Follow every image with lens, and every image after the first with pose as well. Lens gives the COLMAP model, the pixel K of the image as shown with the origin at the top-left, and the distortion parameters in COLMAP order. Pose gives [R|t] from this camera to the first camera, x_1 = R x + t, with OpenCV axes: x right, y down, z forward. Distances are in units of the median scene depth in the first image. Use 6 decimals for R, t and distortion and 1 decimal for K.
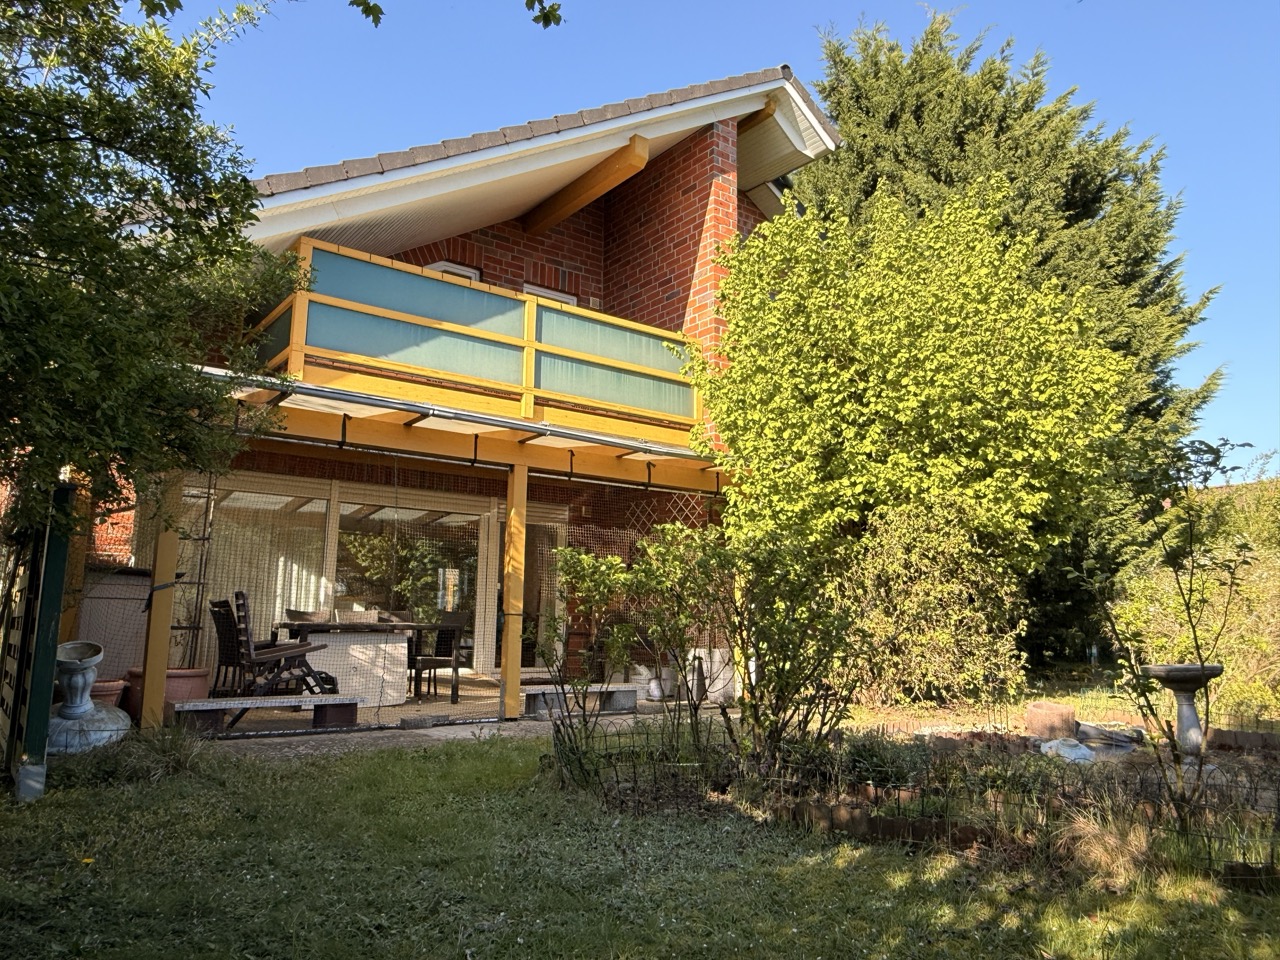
lens RADIAL K [[906.8, 0, 642.1], [0, 906.8, 479.7], [0, 0, 1]] dist [-0.000205, 0.000038]
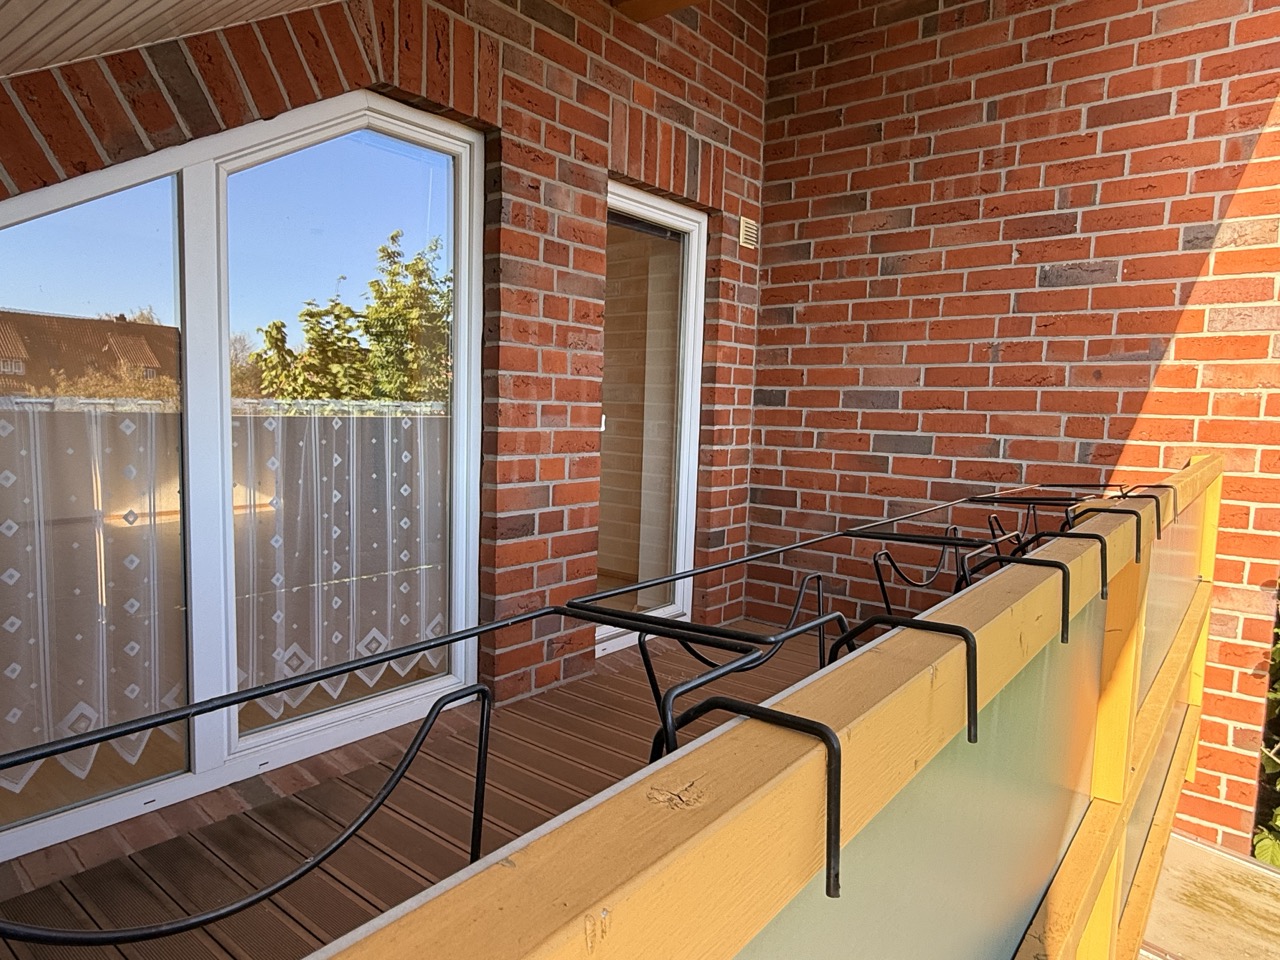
lens RADIAL K [[810.3, 0, 636.5], [0, 810.3, 478.5], [0, 0, 1]] dist [0.002827, 0.000193]
pose [[0.966224, -0.012502, 0.257400, -0.192886], [-0.053883, 0.966944, 0.249230, -0.184298], [-0.252007, -0.254682, 0.933611, 0.694273]]
